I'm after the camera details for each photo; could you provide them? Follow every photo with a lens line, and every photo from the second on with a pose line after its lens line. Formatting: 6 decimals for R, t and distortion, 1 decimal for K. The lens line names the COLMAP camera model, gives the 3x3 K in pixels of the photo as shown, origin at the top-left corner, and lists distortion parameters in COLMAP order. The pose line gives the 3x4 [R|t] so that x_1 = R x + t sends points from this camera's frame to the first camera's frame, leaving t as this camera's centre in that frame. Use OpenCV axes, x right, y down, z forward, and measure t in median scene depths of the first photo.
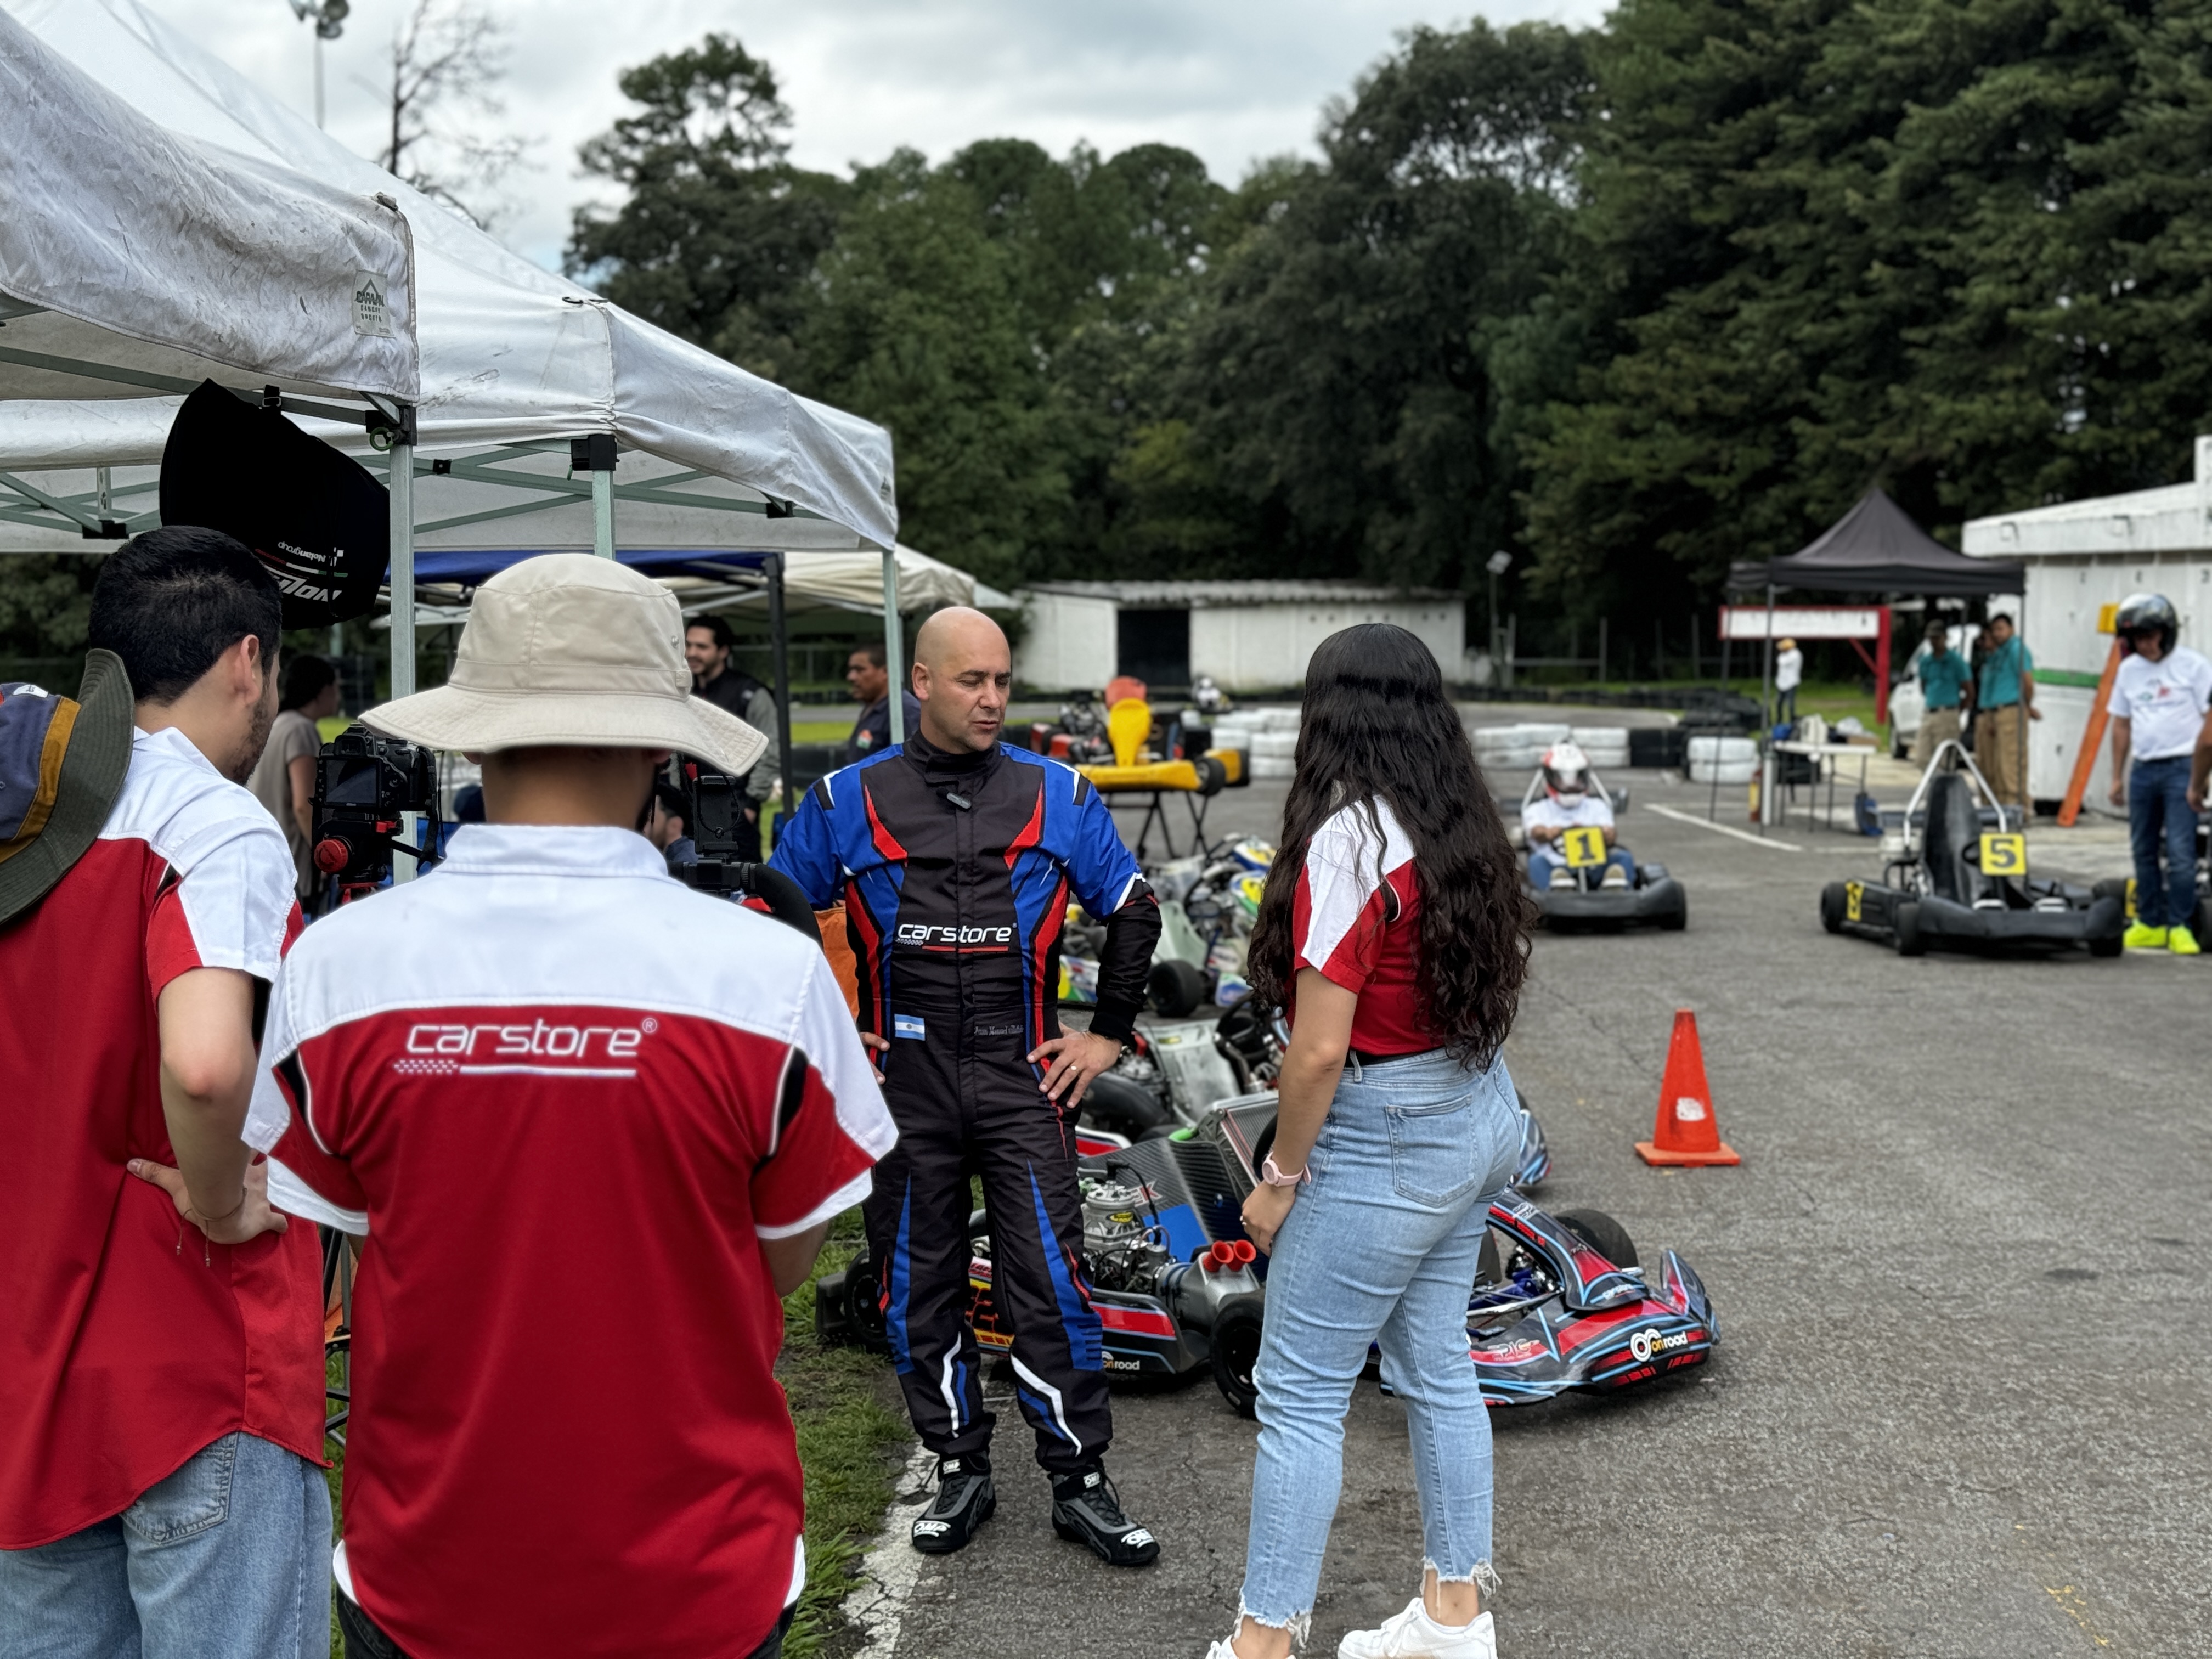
lens RADIAL K [[3108.7, 0, 1106.0], [0, 3108.7, 829.5], [0, 0, 1]] dist [0.218883, -0.506447]
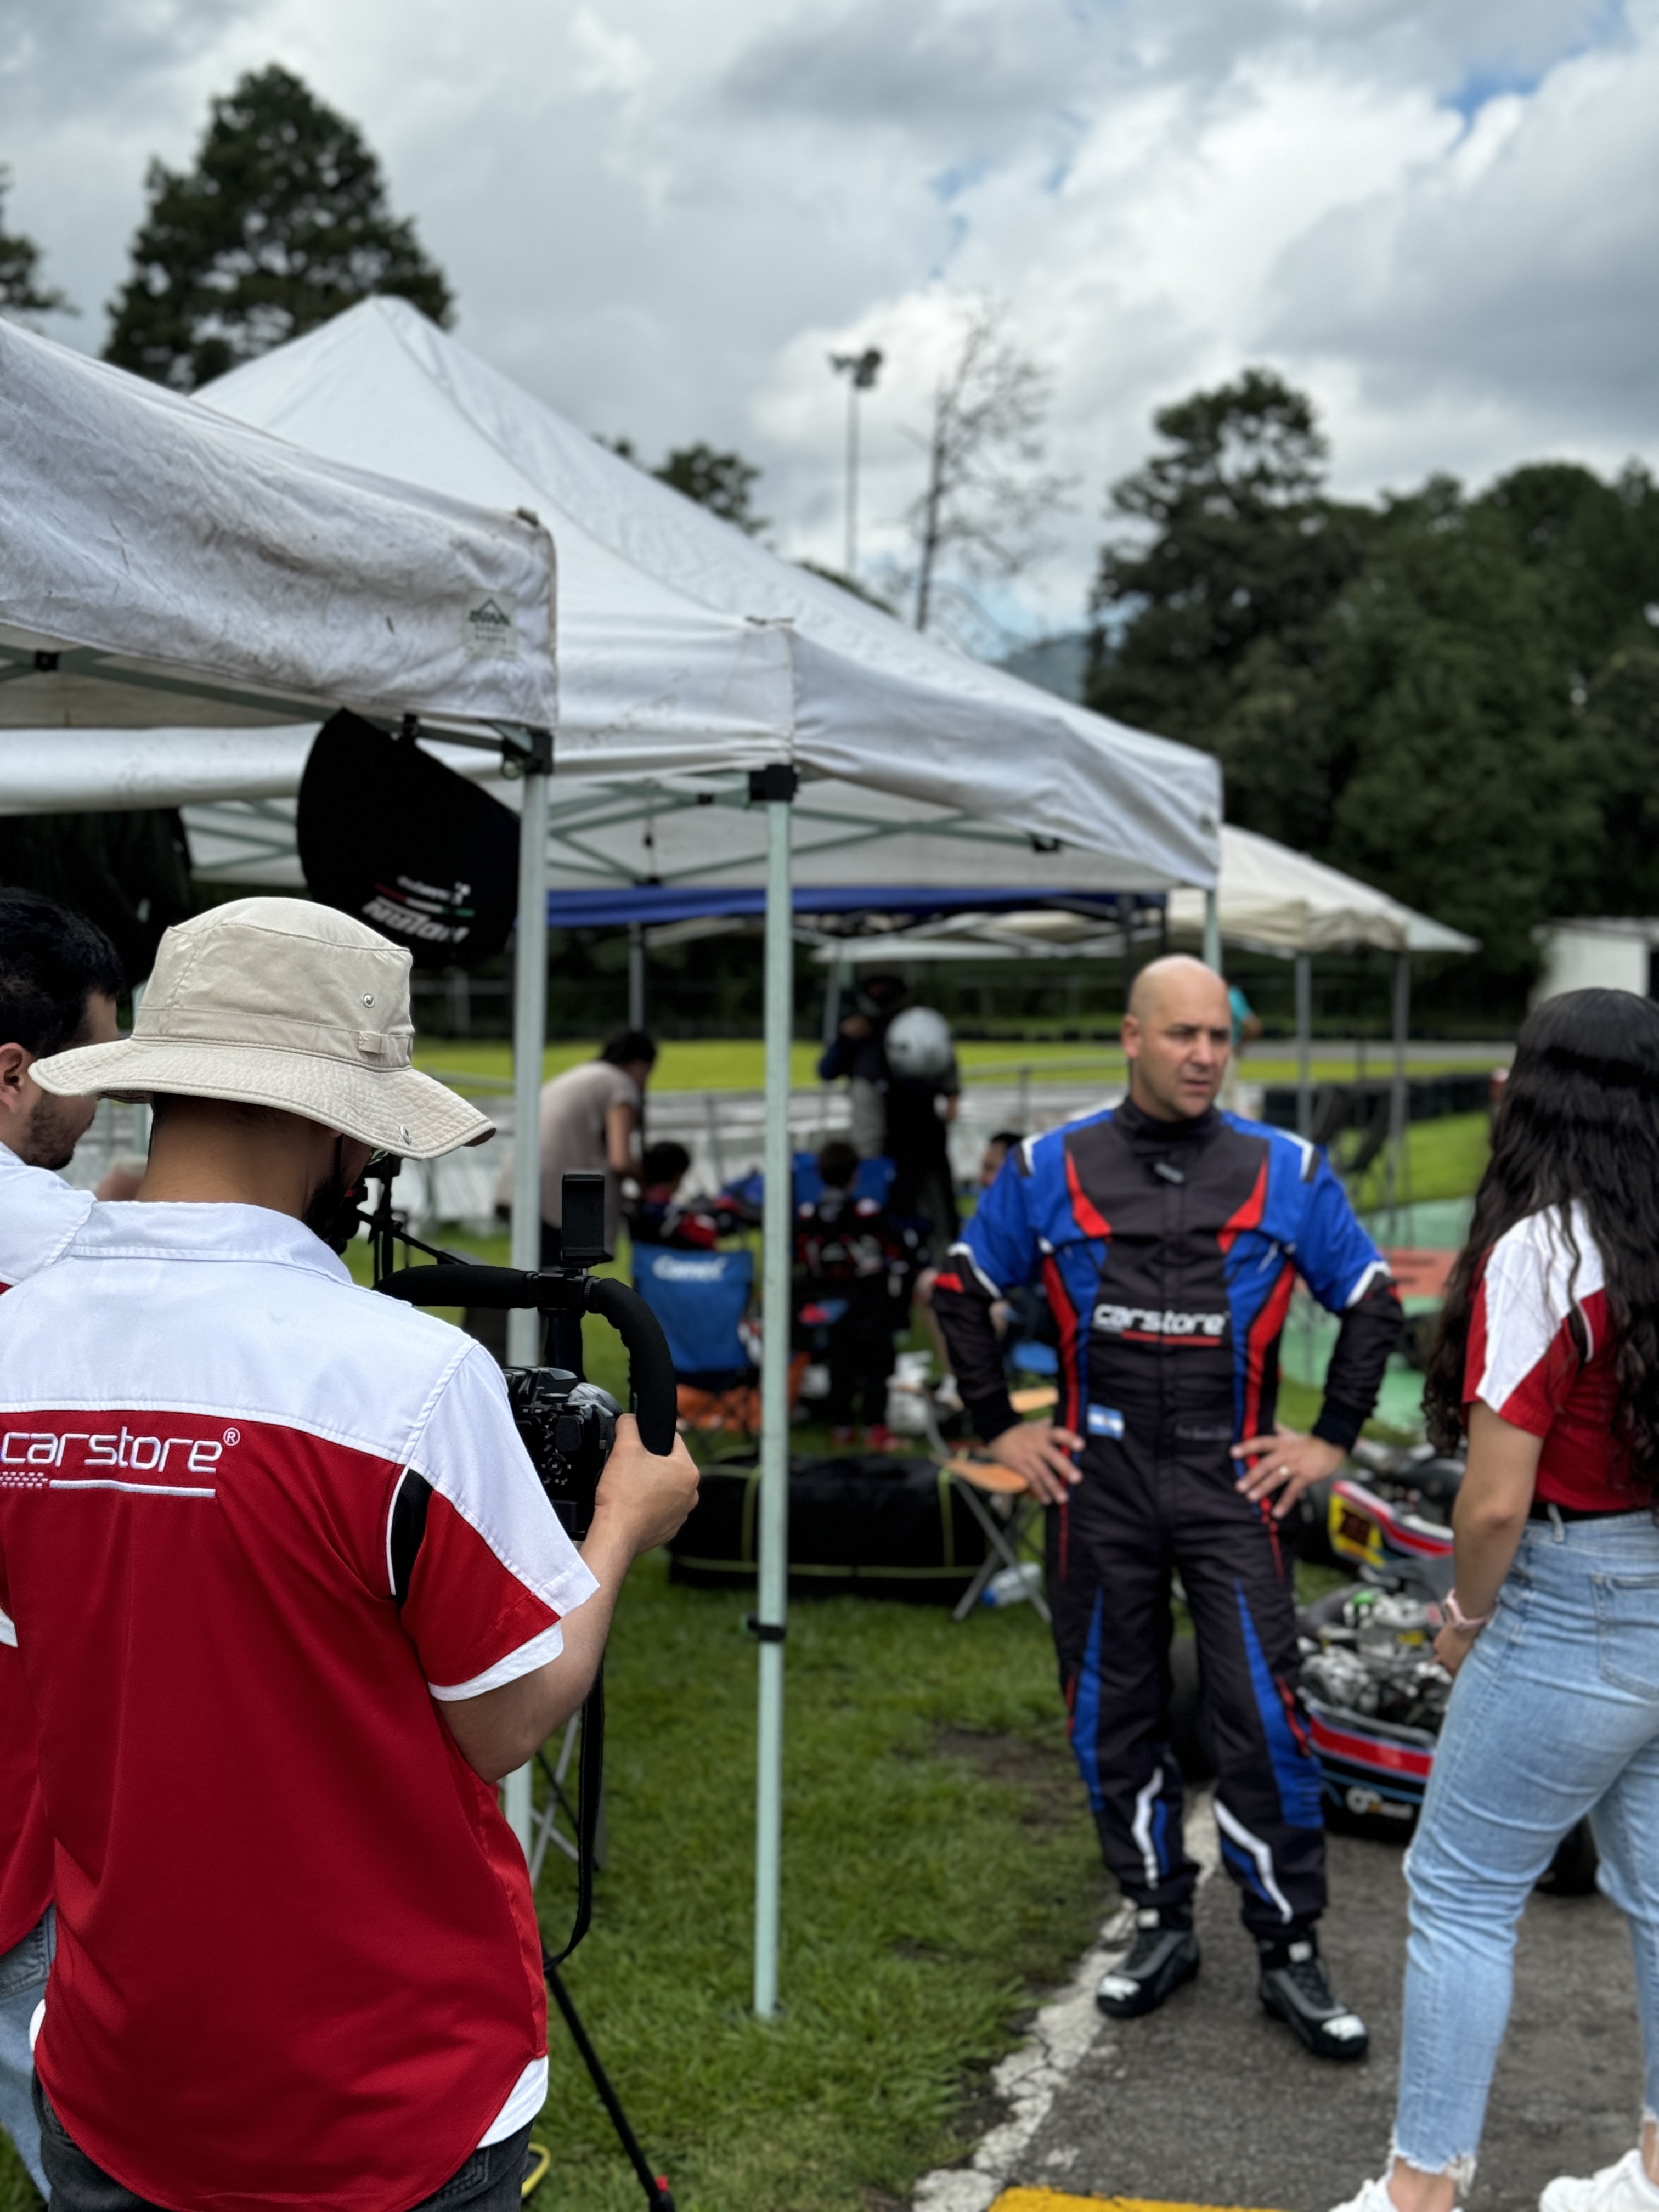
lens RADIAL K [[3113.5, 0, 829.5], [0, 3113.5, 1106.0], [0, 0, 1]] dist [0.115120, -0.044770]
pose [[0.966606, 0.030211, -0.254482, 0.085514], [-0.034804, 0.999302, -0.013561, -0.012589], [0.253894, 0.021965, 0.966983, 0.111750]]
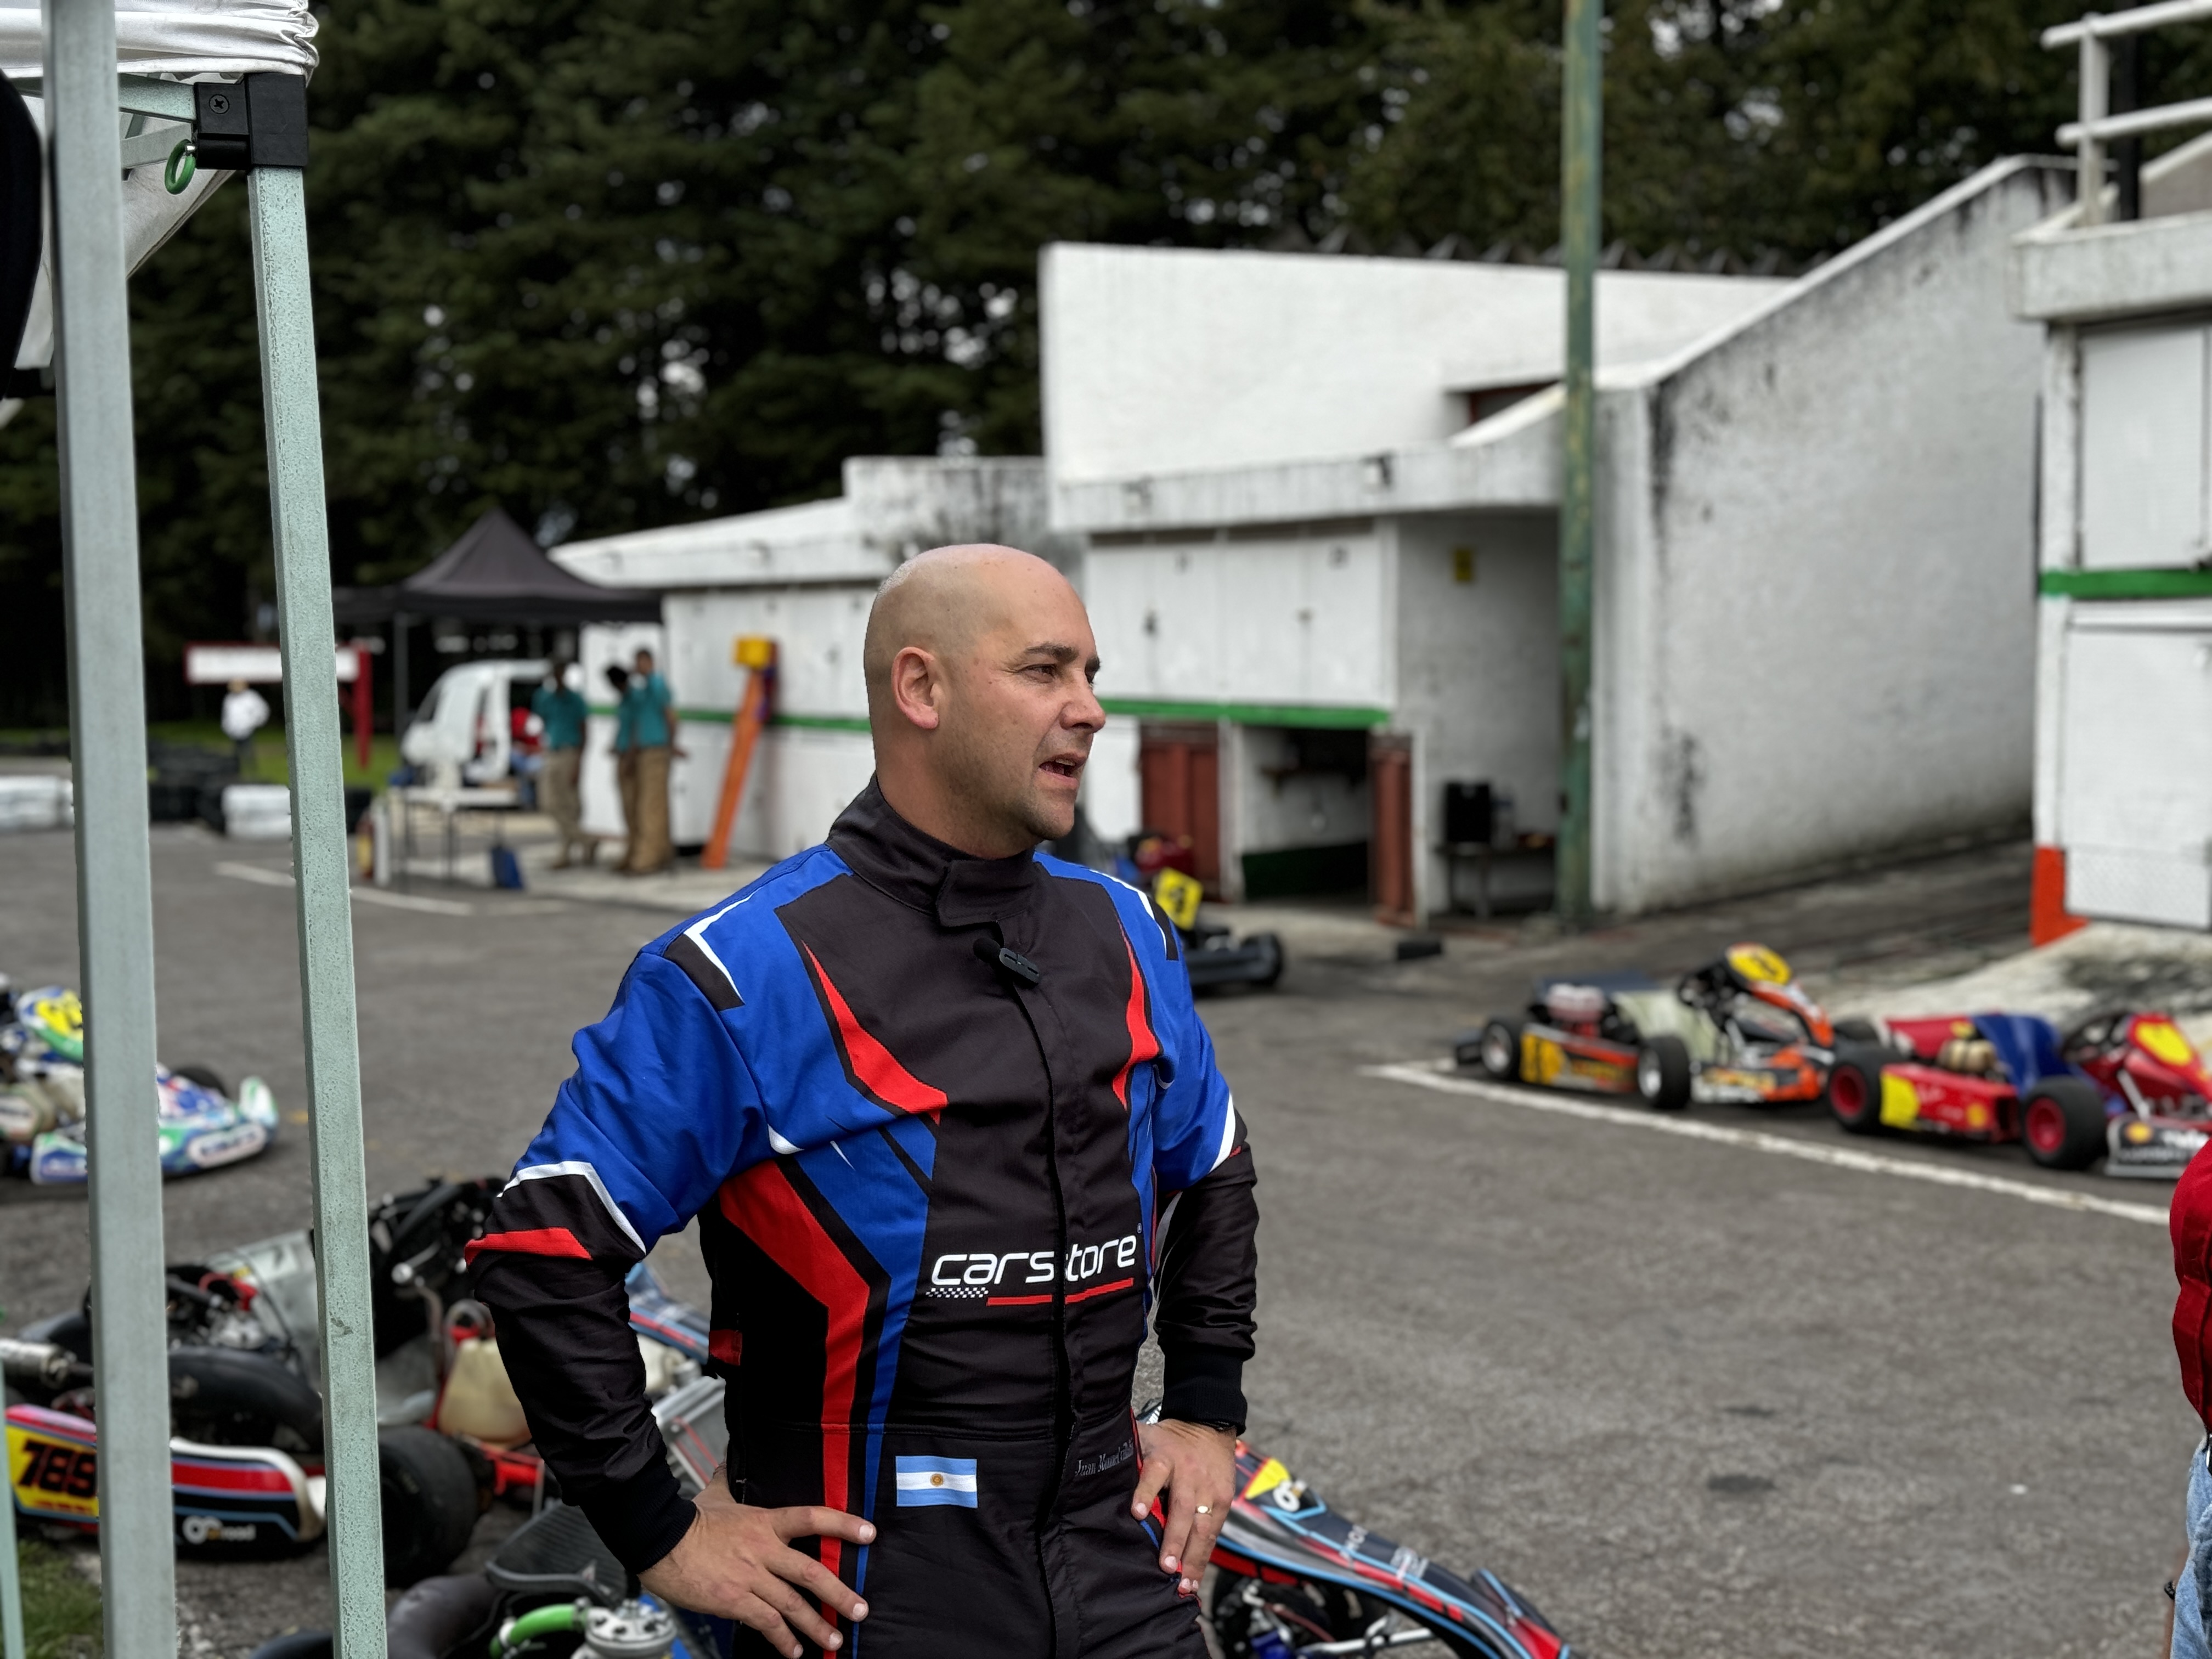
lens RADIAL K [[3113.5, 0, 1106.0], [0, 3113.5, 829.5], [0, 0, 1]] dist [0.115120, -0.044770]
pose [[0.866188, -0.040130, 0.498104, -0.264778], [0.047196, 0.998884, -0.001596, -0.028489], [-0.497484, 0.024891, 0.867116, 0.600071]]
